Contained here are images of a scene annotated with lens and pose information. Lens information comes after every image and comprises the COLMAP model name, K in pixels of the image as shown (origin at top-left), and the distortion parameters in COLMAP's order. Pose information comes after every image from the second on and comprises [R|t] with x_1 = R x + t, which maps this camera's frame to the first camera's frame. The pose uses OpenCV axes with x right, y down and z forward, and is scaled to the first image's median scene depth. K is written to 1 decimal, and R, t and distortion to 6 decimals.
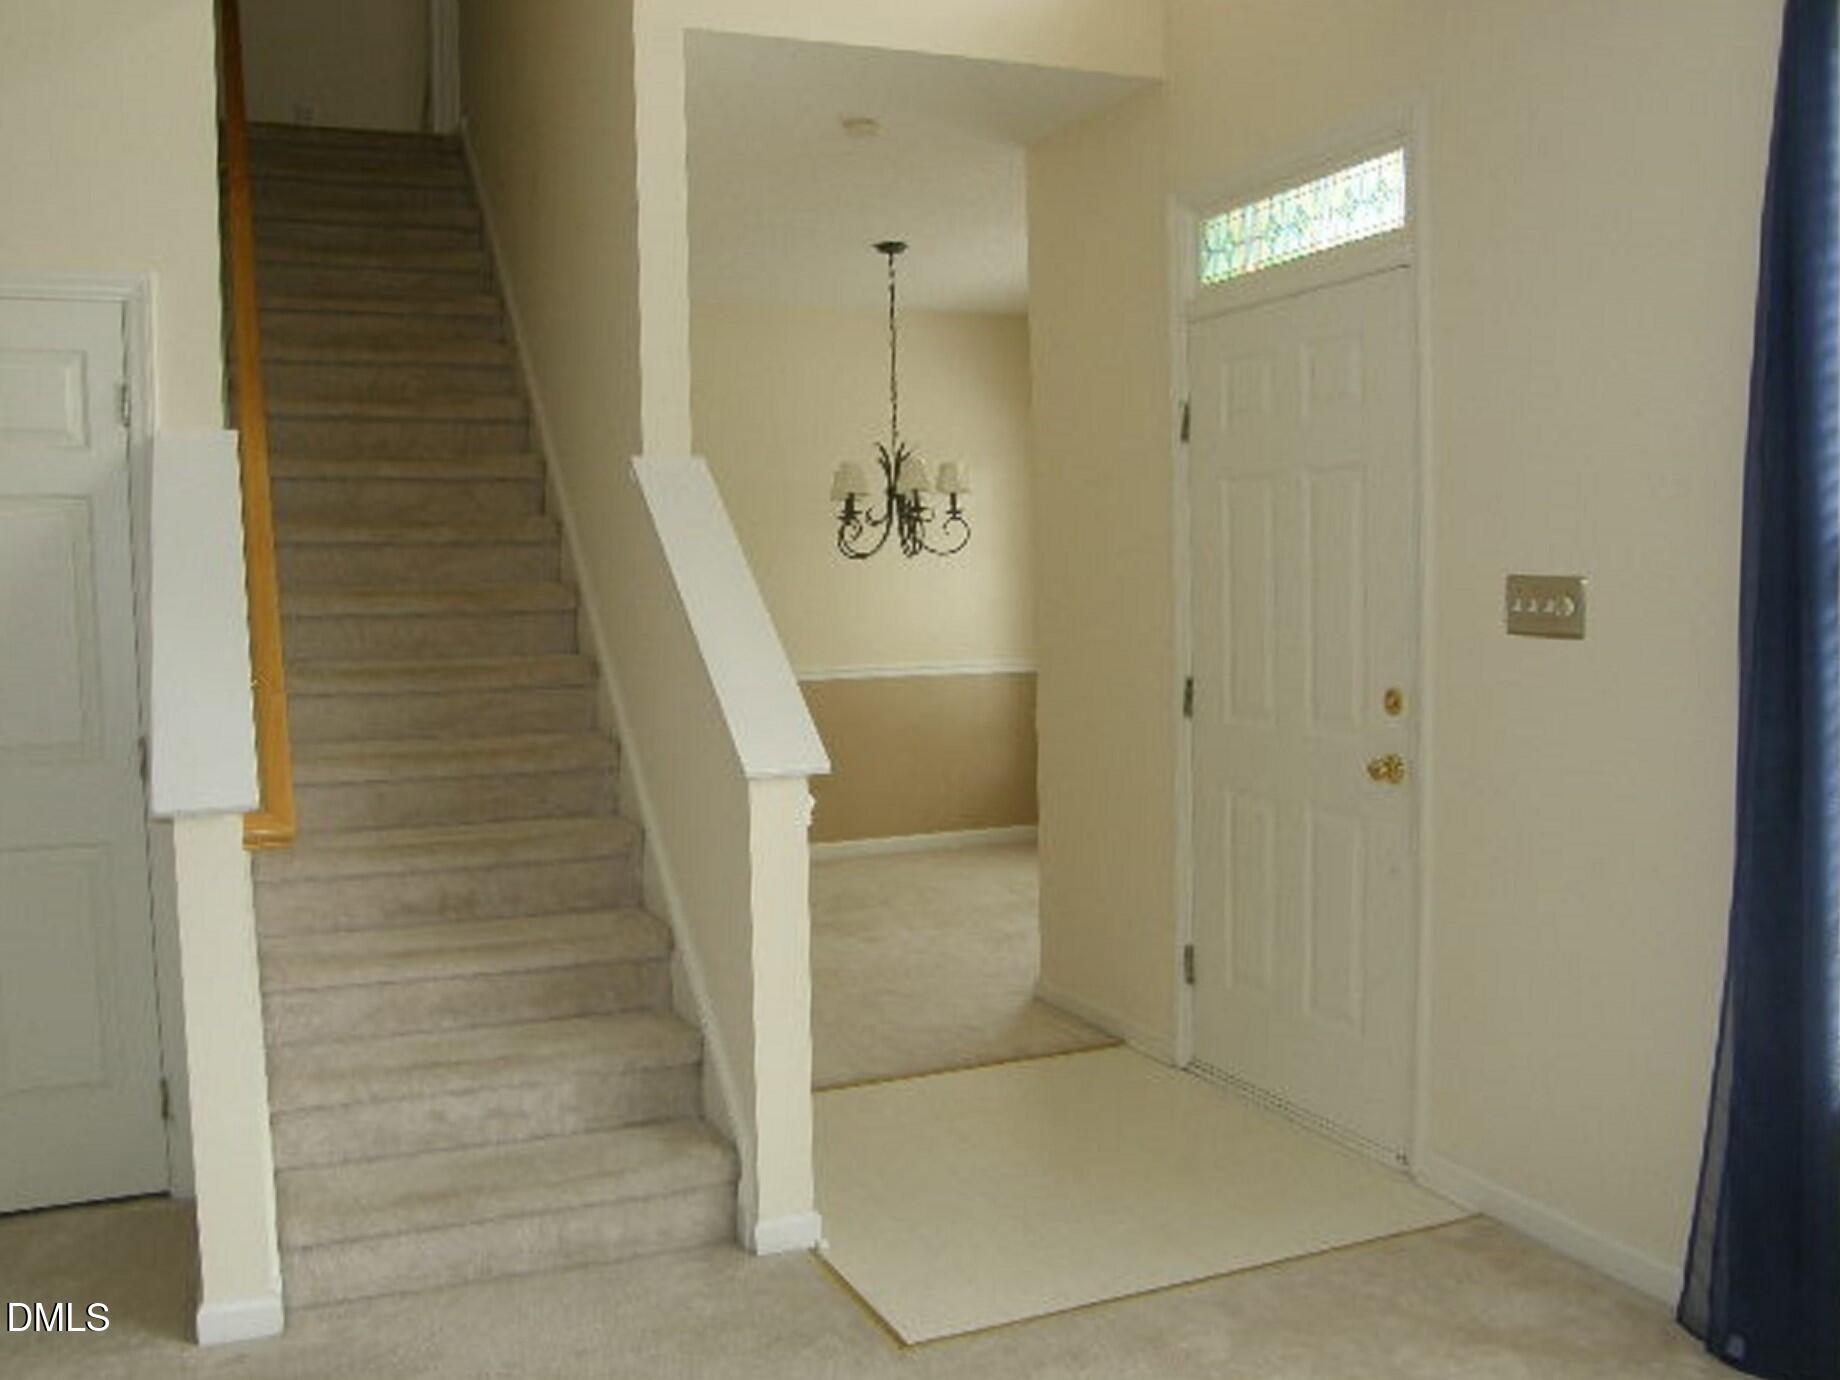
lens RADIAL K [[1691.9, 0, 917.3], [0, 1691.9, 697.5], [0, 0, 1]] dist [-0.075090, 0.000000]
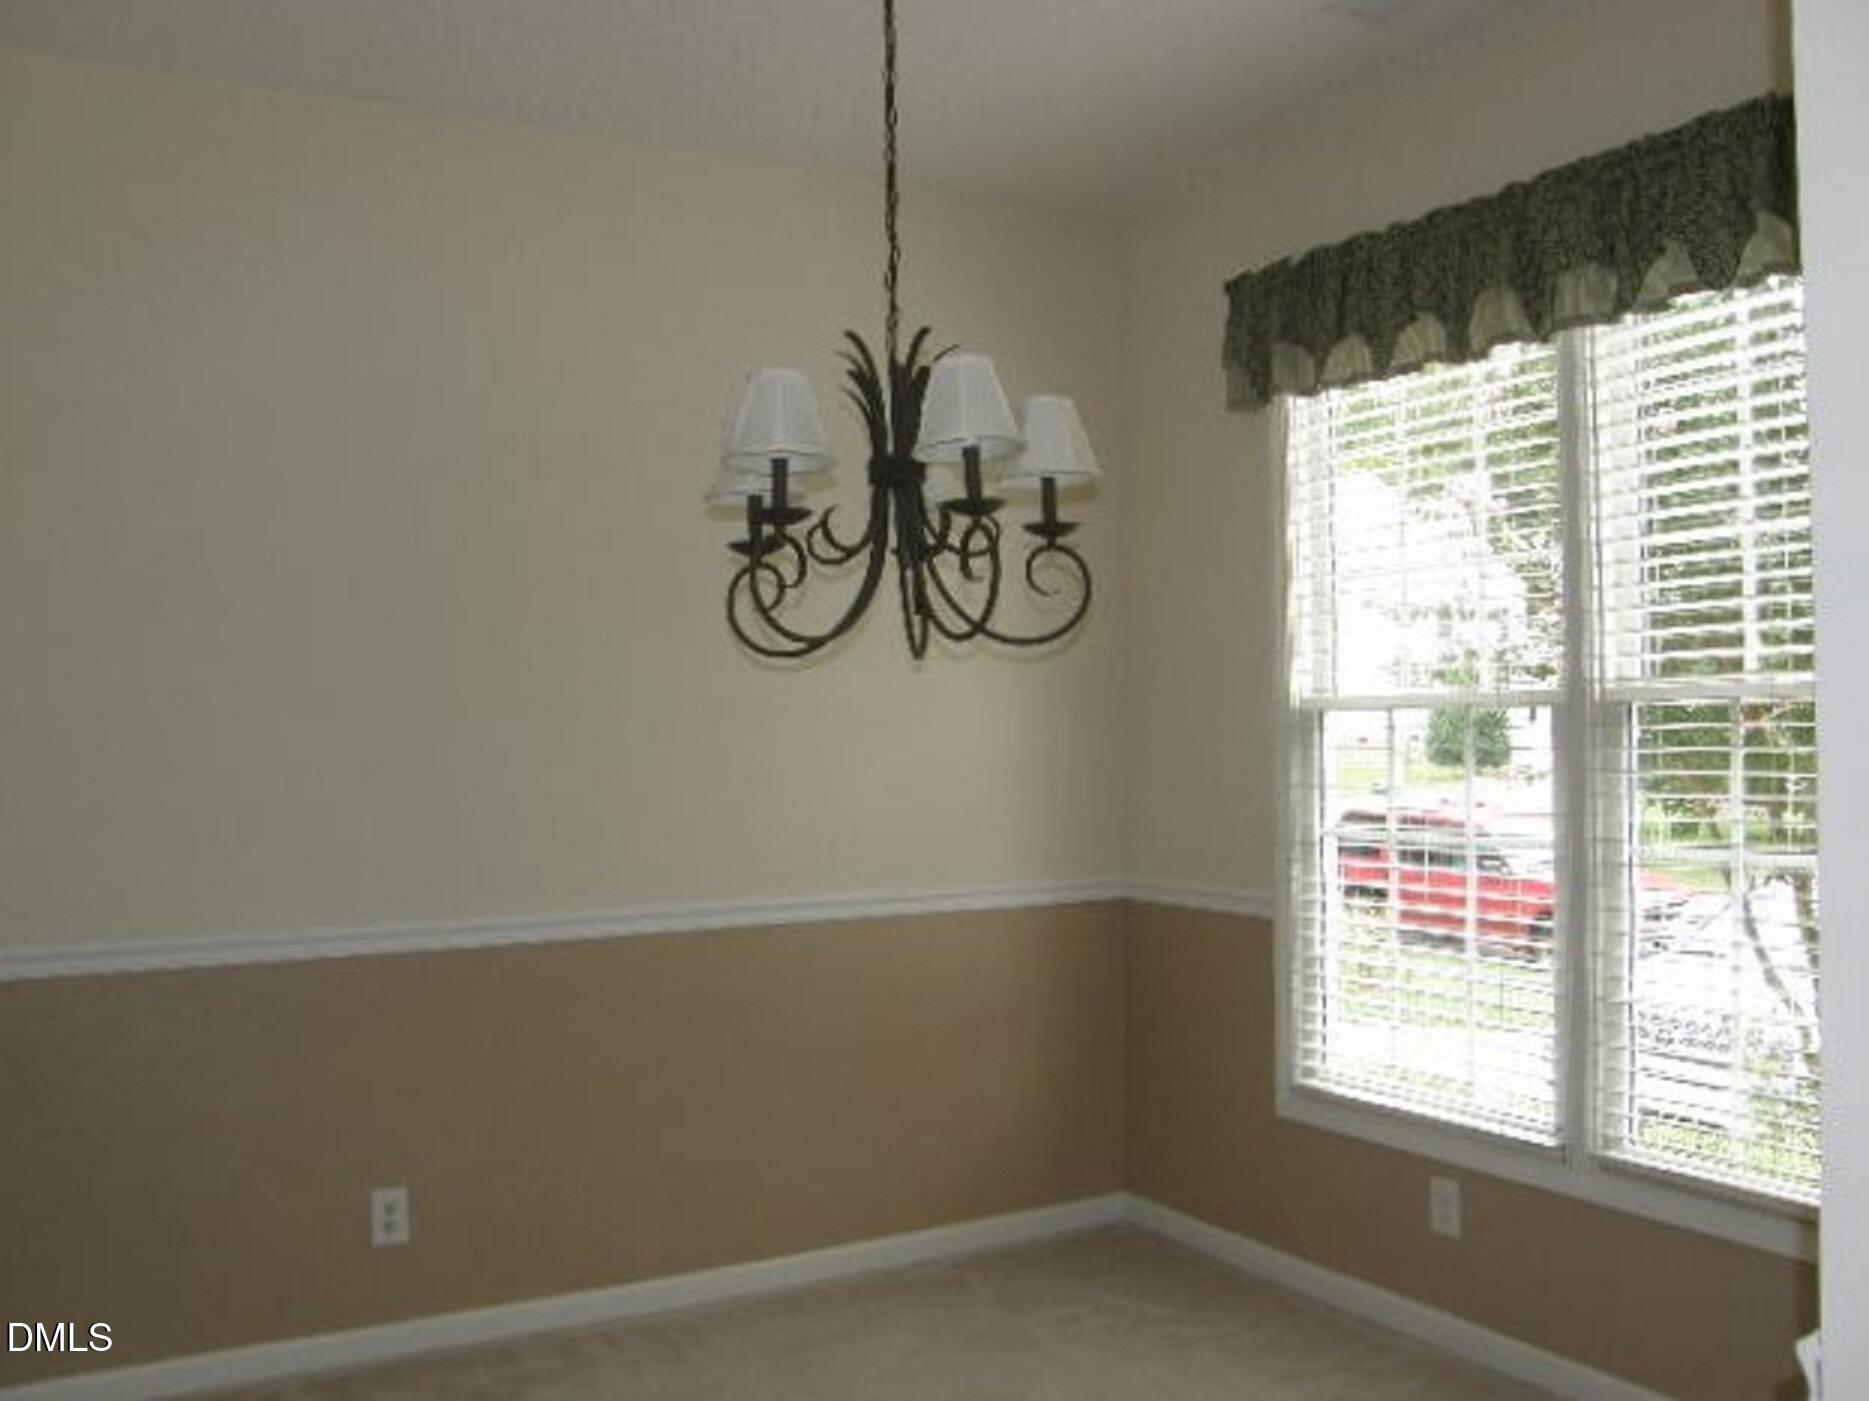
lens RADIAL K [[1718.6, 0, 932.8], [0, 1718.6, 703.4], [0, 0, 1]] dist [-0.075090, 0.000000]
pose [[0.995267, -0.001630, 0.097160, -0.040627], [0.010949, 0.995373, -0.095460, -0.036623], [-0.096555, 0.096072, 0.990680, 0.637673]]
